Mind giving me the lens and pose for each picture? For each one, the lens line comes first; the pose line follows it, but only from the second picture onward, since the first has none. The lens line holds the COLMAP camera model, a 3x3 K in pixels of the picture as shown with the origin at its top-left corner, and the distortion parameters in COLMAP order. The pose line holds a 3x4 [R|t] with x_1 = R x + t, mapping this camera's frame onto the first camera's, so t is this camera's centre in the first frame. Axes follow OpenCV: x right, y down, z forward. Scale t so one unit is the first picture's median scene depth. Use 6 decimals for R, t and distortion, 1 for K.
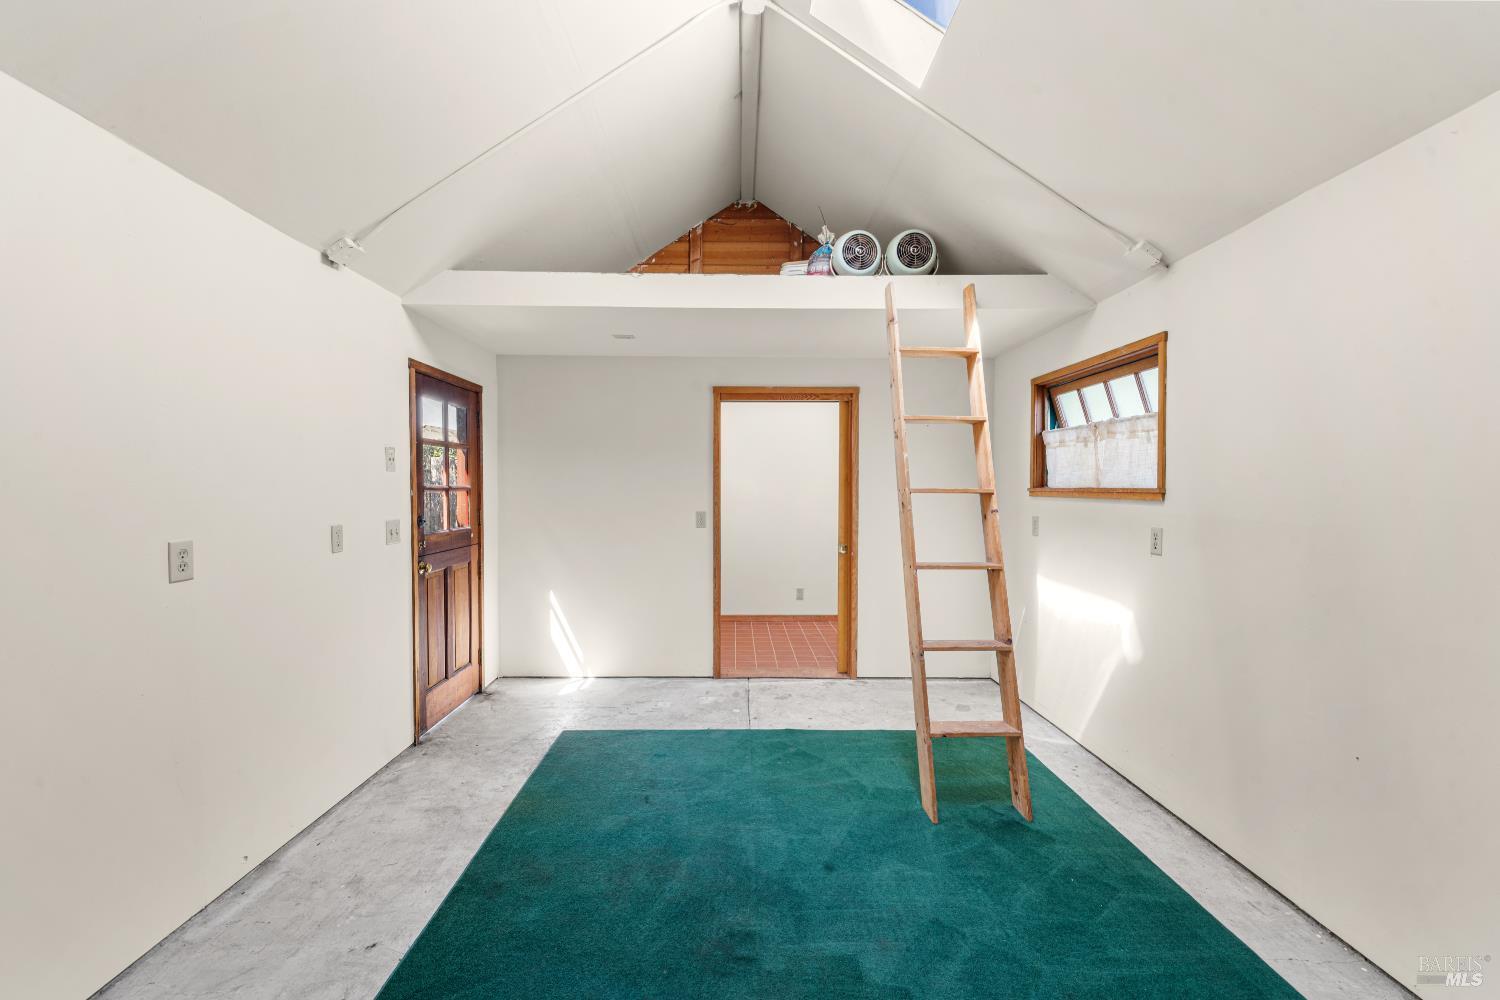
lens RADIAL K [[617.1, 0, 725.6], [0, 617.1, 498.0], [0, 0, 1]] dist [-0.000840, -0.001110]
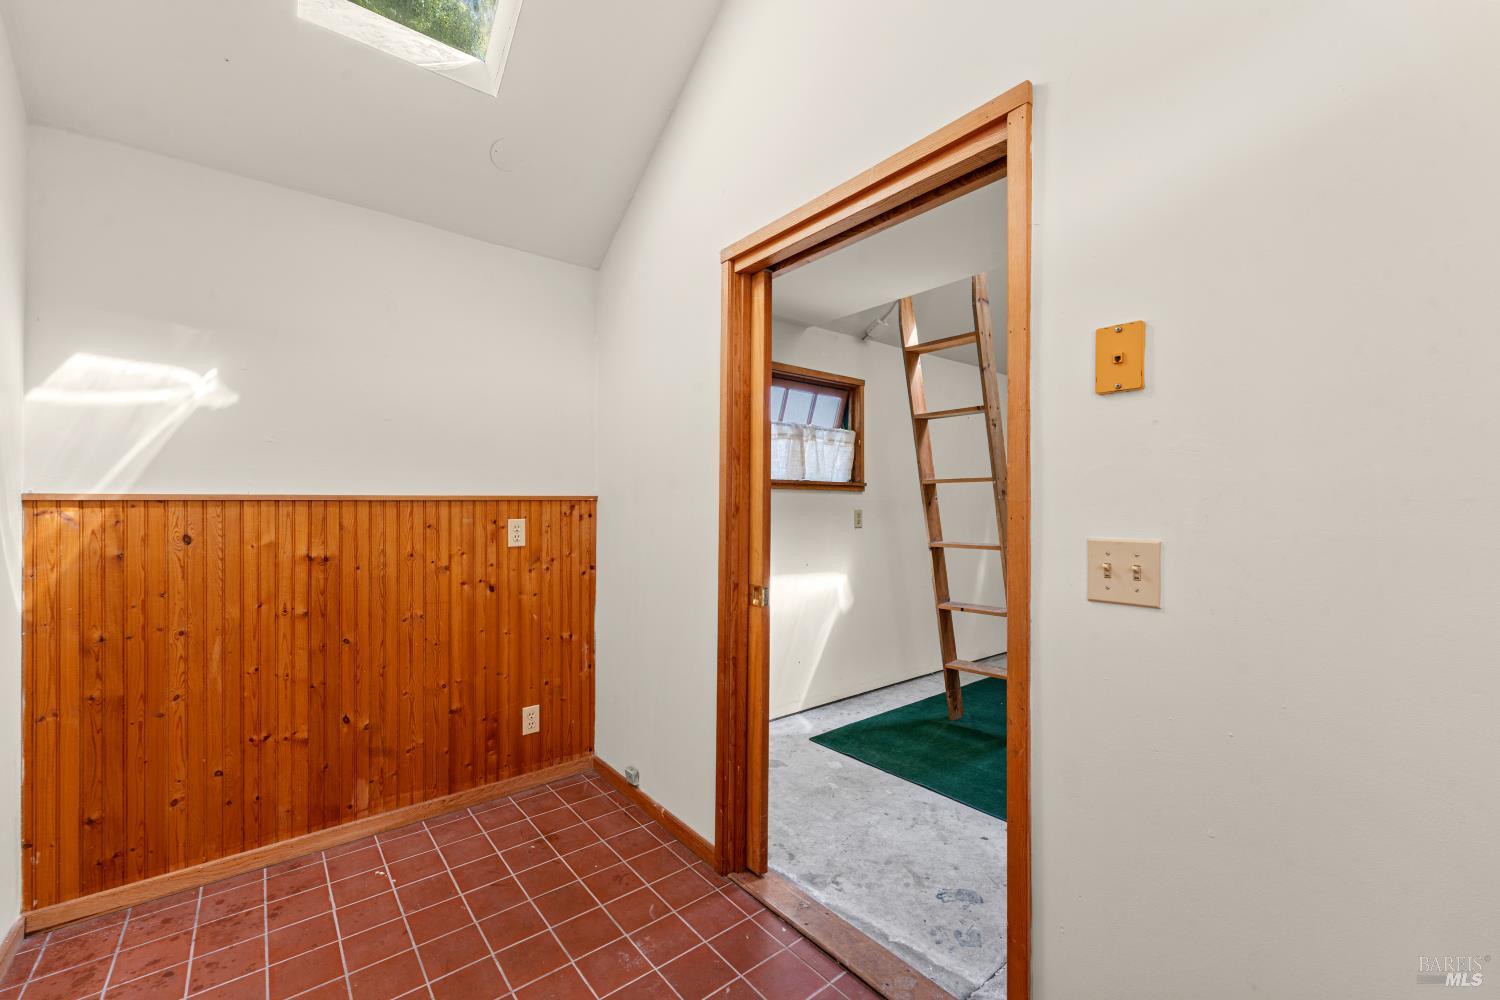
lens RADIAL K [[617.1, 0, 723.2], [0, 617.1, 495.4], [0, 0, 1]] dist [-0.000840, -0.001110]
pose [[-0.631900, 0.007921, 0.775010, -0.211455], [0.008750, 0.999957, -0.003085, 0.014160], [-0.775001, 0.004832, -0.631942, 1.882772]]
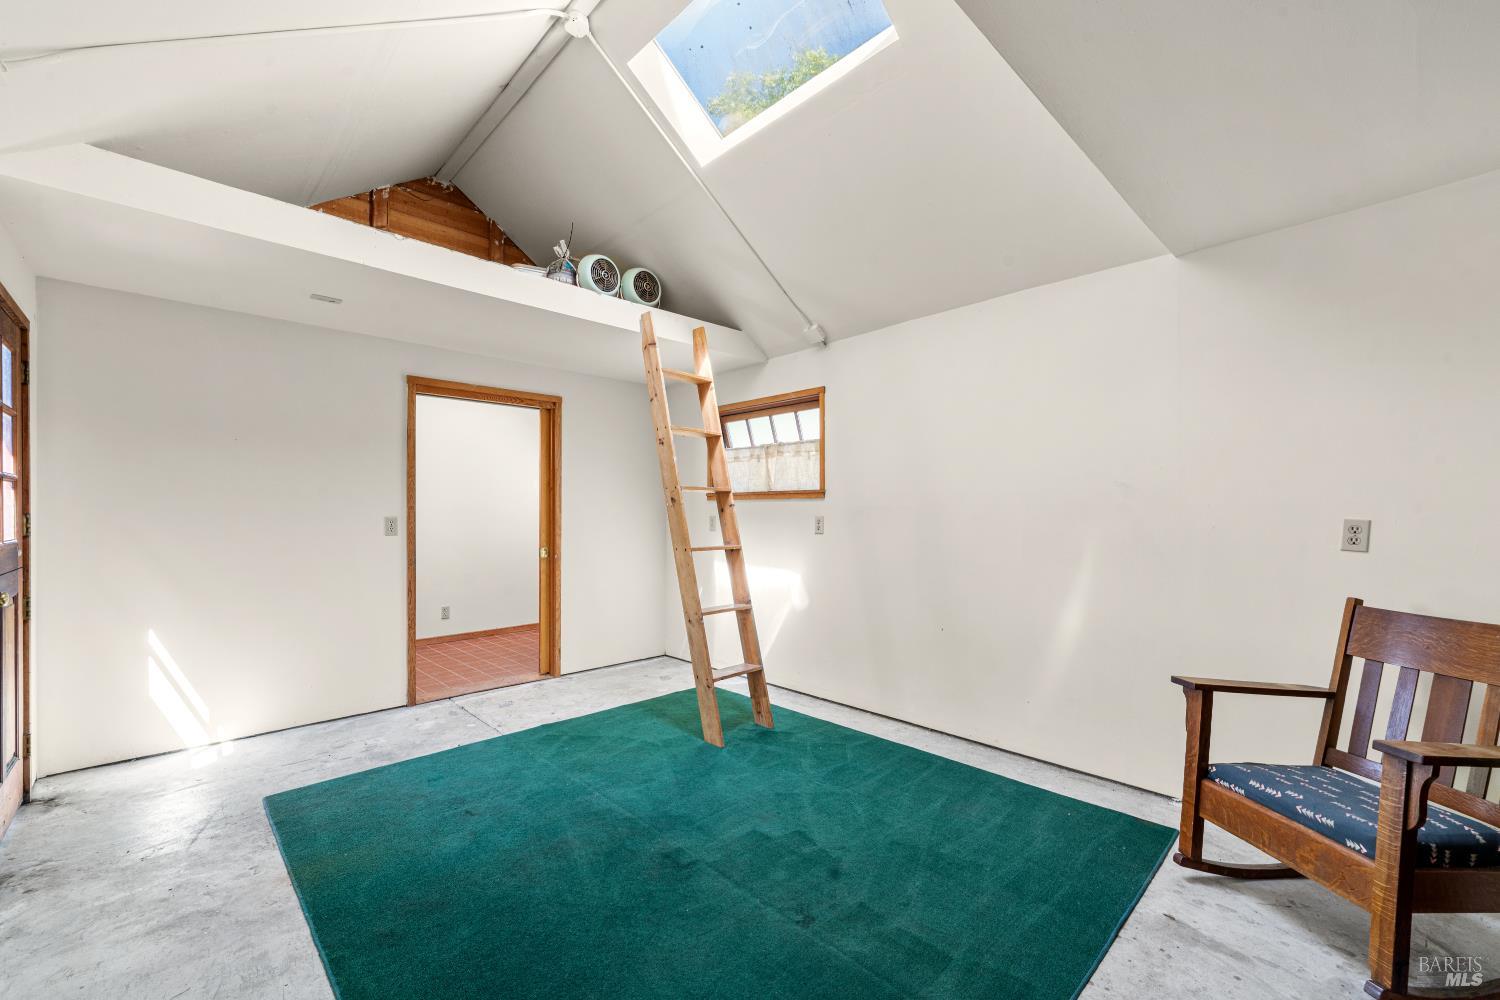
lens RADIAL K [[617.1, 0, 757.4], [0, 617.1, 514.9], [0, 0, 1]] dist [-0.000840, -0.001110]
pose [[0.716258, -0.005671, 0.697813, -0.392735], [0.014909, 0.999863, -0.007178, 0.046538], [-0.697676, 0.015545, 0.716244, 0.025227]]
